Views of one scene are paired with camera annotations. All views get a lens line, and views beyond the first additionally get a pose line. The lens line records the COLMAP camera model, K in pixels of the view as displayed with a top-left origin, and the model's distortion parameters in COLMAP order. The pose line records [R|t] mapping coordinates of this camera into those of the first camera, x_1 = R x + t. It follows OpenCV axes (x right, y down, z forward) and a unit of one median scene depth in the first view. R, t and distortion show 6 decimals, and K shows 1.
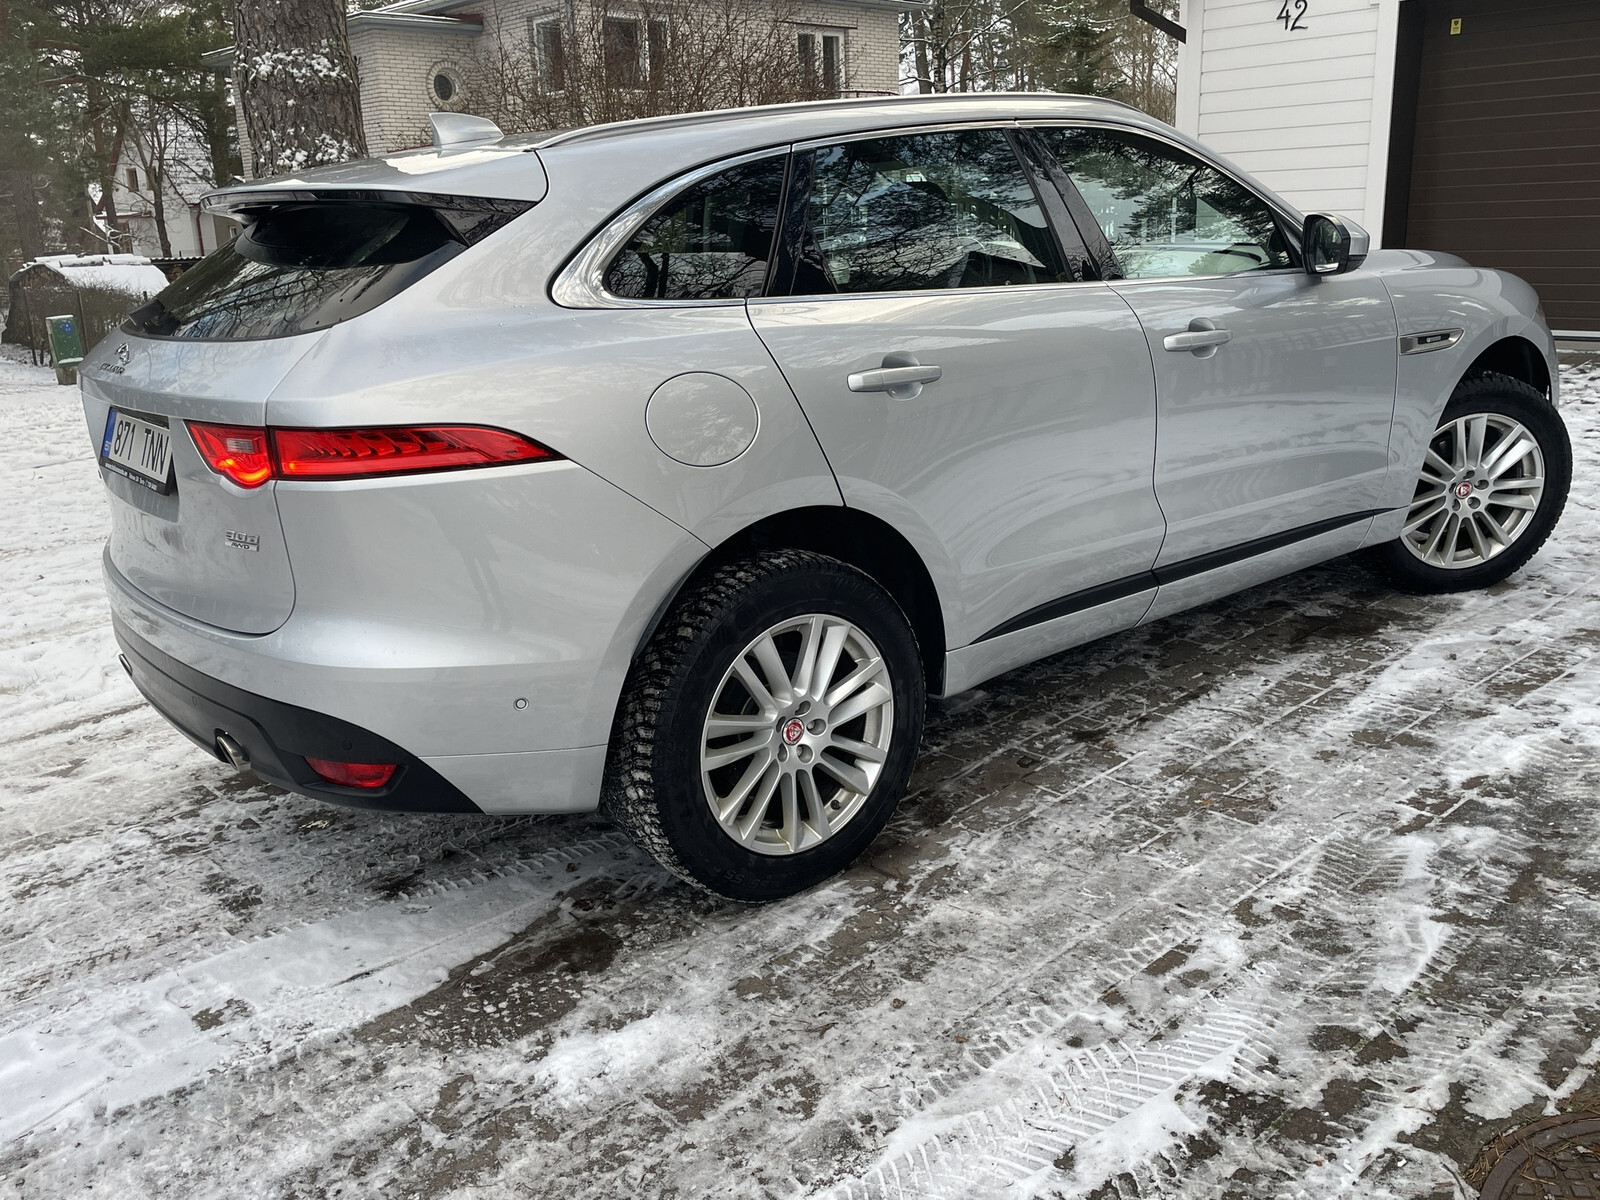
lens RADIAL K [[1403.4, 0, 800.7], [0, 1403.4, 597.4], [0, 0, 1]] dist [0.037680, -0.020107]
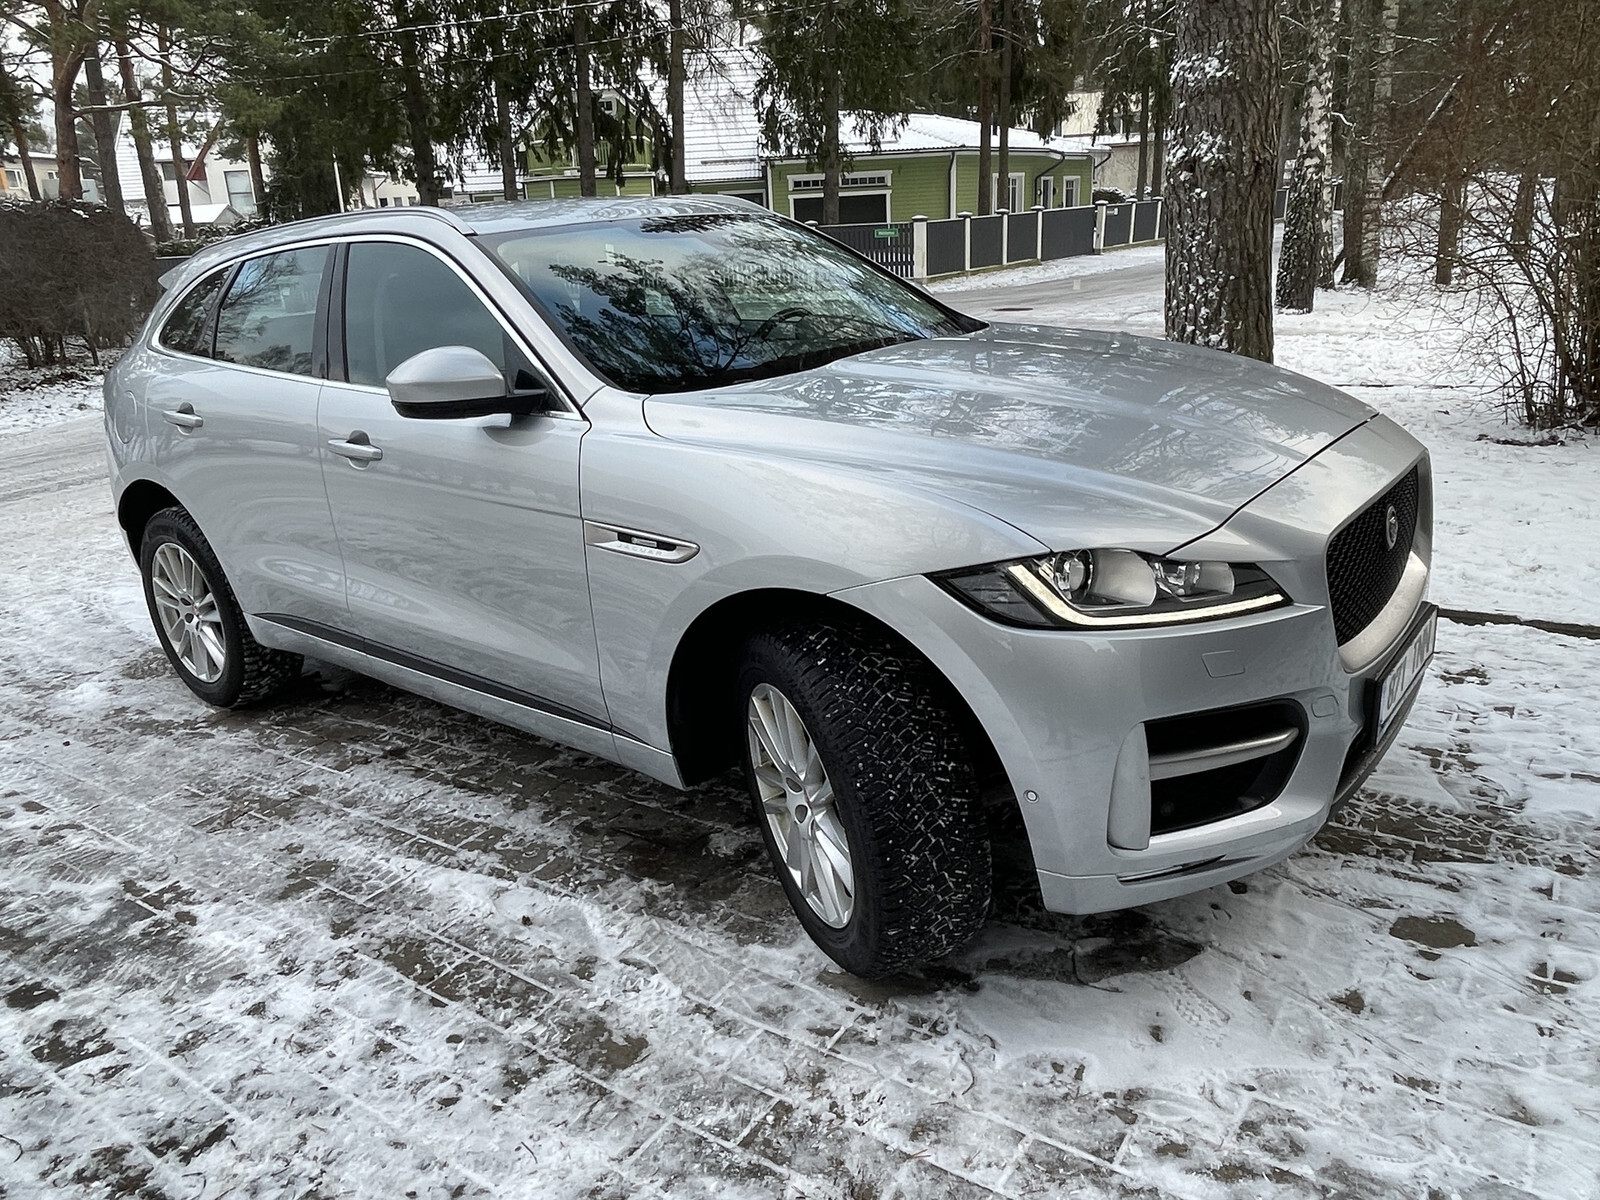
lens RADIAL K [[1156.5, 0, 802.1], [0, 1156.5, 602.2], [0, 0, 1]] dist [-0.004762, -0.005450]
pose [[0.217671, 0.344468, -0.913215, 1.152383], [-0.217492, 0.929243, 0.298673, -0.395763], [0.951481, 0.133604, 0.277188, 1.059065]]
